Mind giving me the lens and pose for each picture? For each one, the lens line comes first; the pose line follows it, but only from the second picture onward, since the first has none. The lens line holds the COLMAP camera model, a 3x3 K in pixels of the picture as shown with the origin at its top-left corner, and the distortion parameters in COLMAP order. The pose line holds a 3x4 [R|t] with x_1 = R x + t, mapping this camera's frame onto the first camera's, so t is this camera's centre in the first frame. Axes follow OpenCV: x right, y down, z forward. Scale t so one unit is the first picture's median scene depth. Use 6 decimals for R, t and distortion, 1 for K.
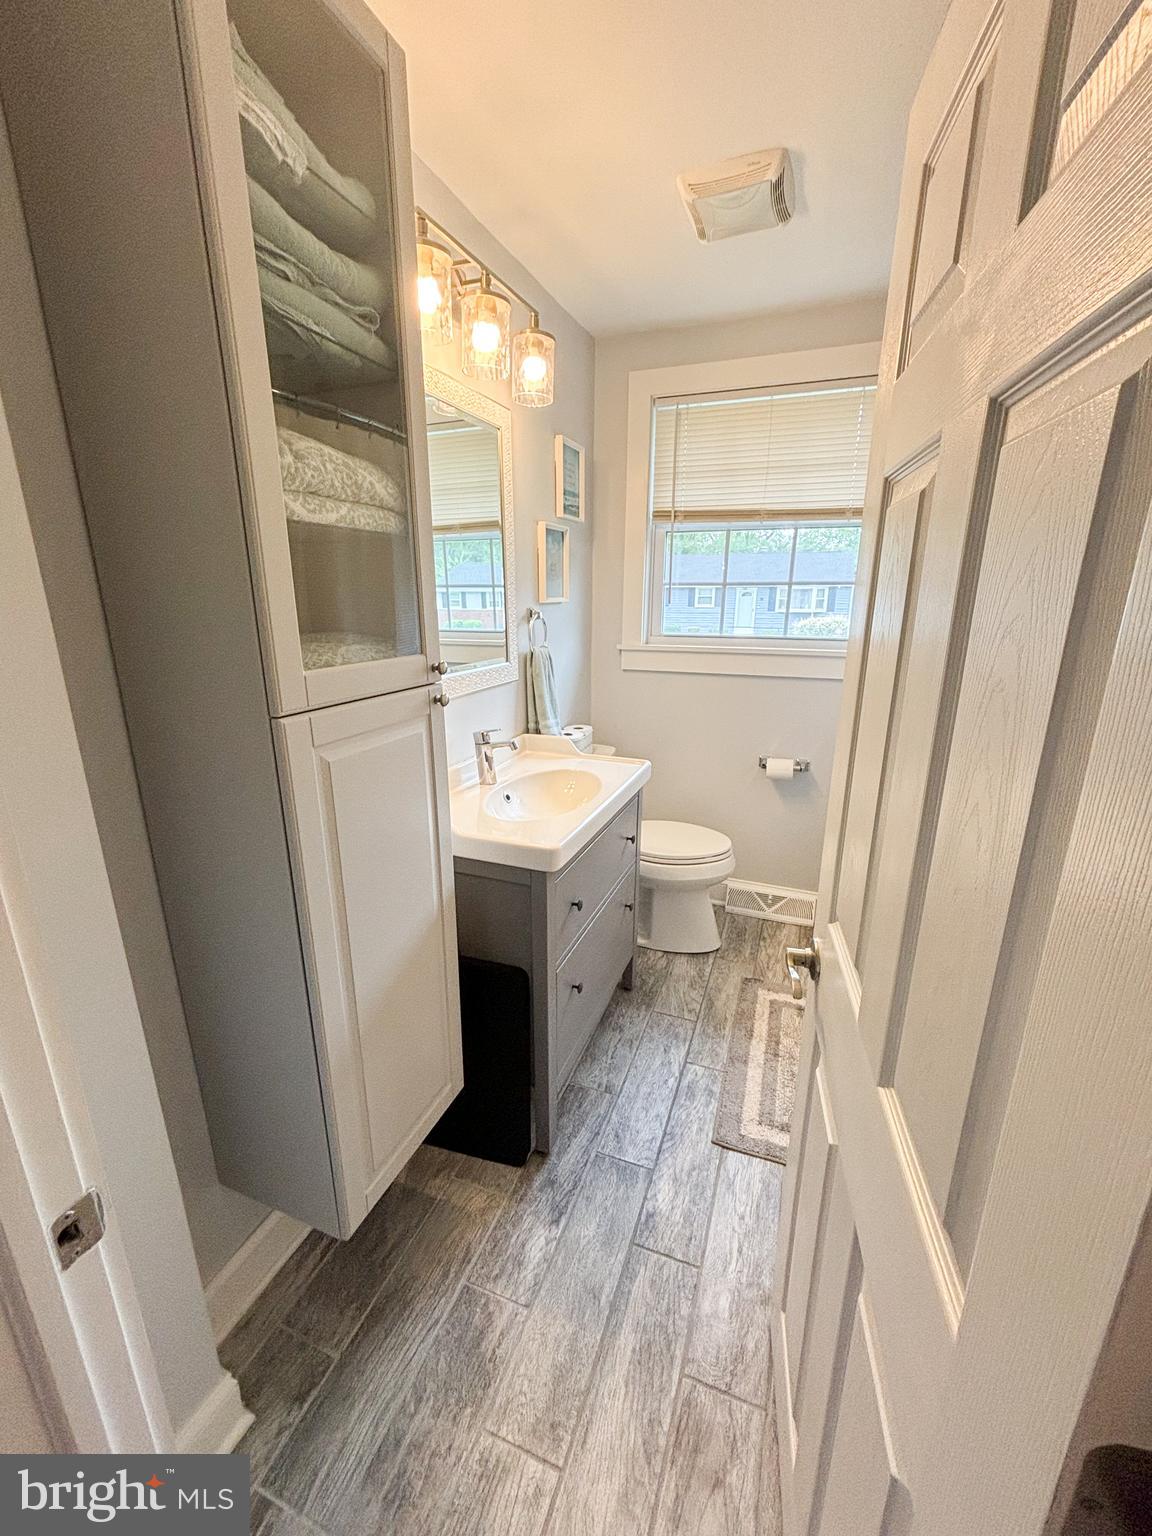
lens RADIAL K [[617.4, 0, 579.6], [0, 617.4, 769.5], [0, 0, 1]] dist [-0.003497, 0.001551]
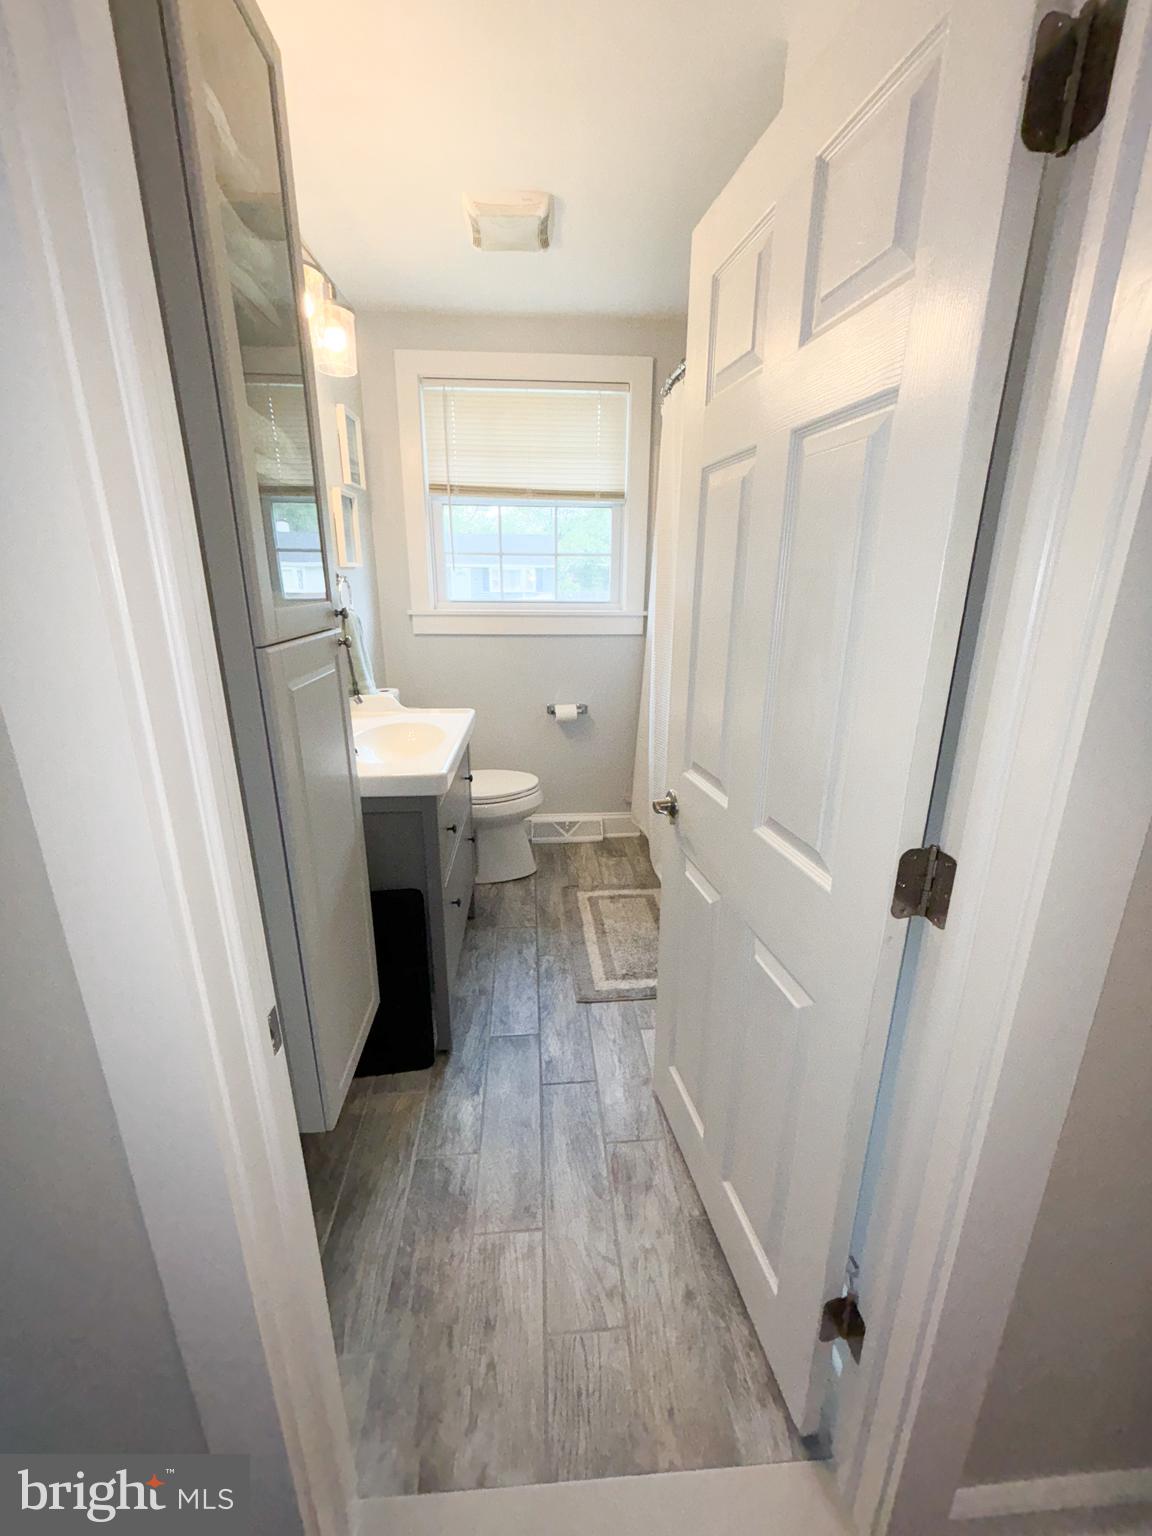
lens RADIAL K [[617.4, 0, 579.3], [0, 617.4, 769.4], [0, 0, 1]] dist [-0.003497, 0.001551]
pose [[0.902357, -0.127073, 0.411830, -0.244990], [0.115475, 0.991893, 0.053038, 0.077130], [-0.415231, -0.000303, 0.909716, -0.139790]]
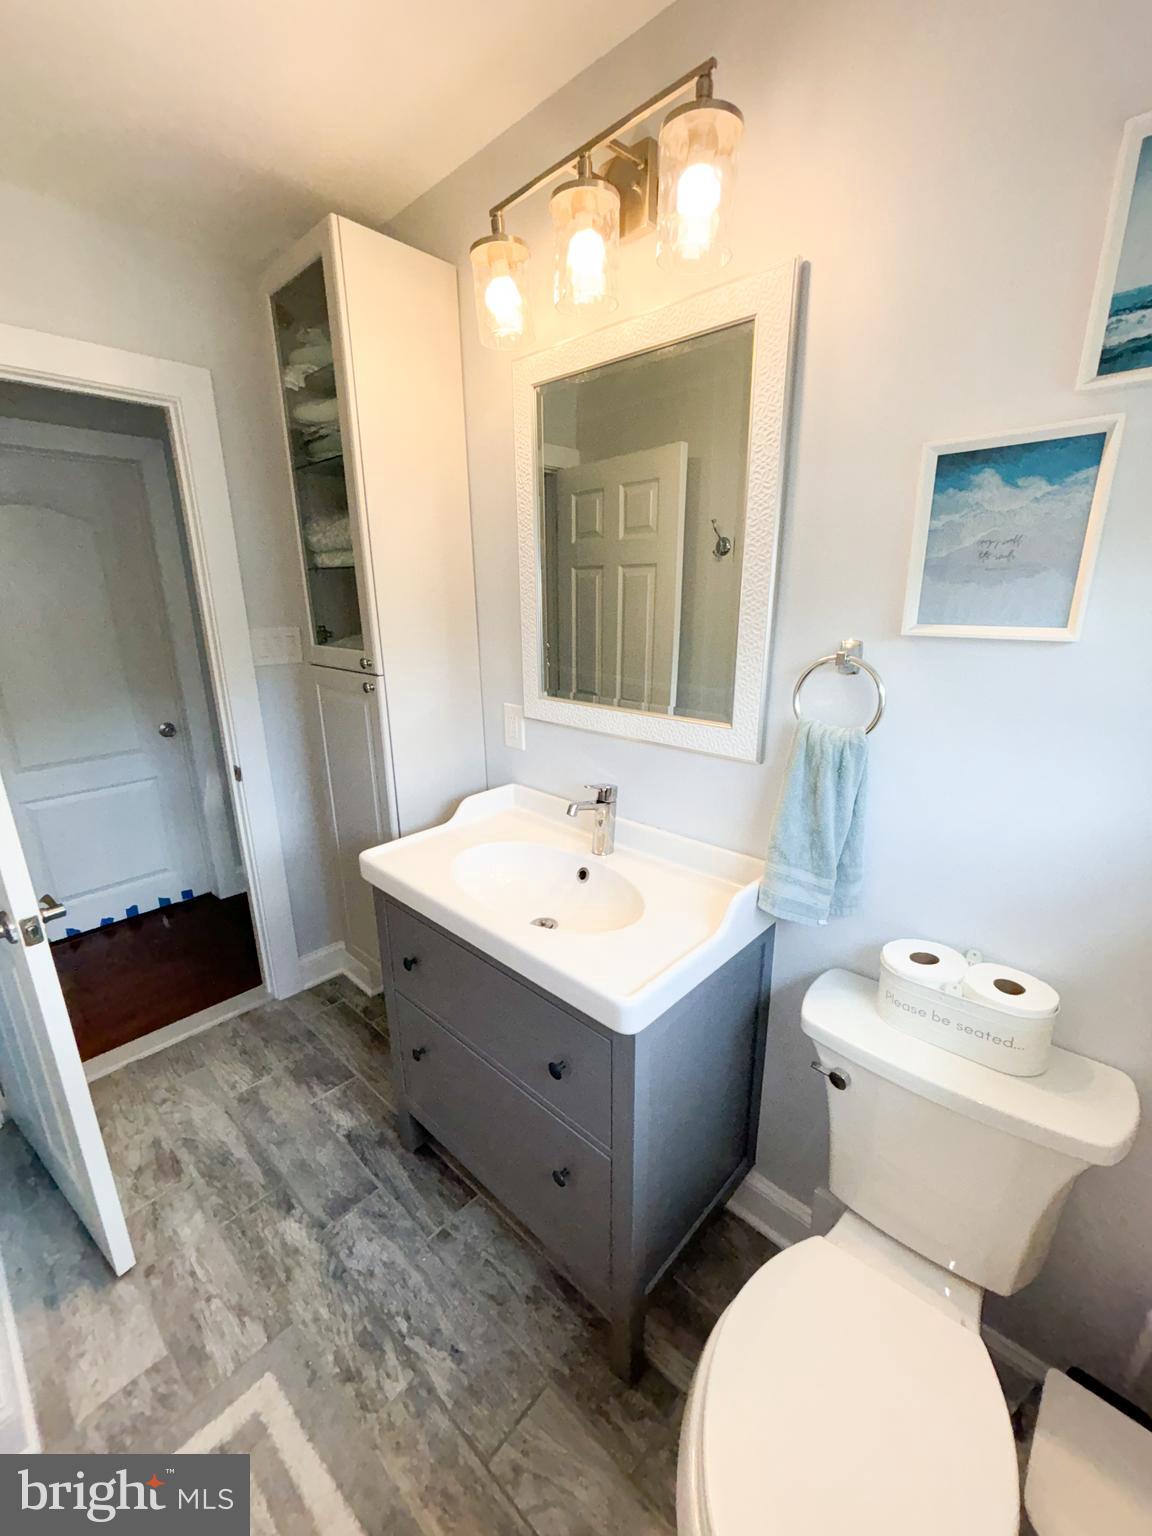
lens RADIAL K [[617.4, 0, 574.1], [0, 617.4, 764.7], [0, 0, 1]] dist [-0.003497, 0.001551]
pose [[-0.368327, 0.243708, -0.897186, 0.634611], [-0.252001, 0.902732, 0.348670, -0.397008], [0.894892, 0.354516, -0.271085, 1.337824]]
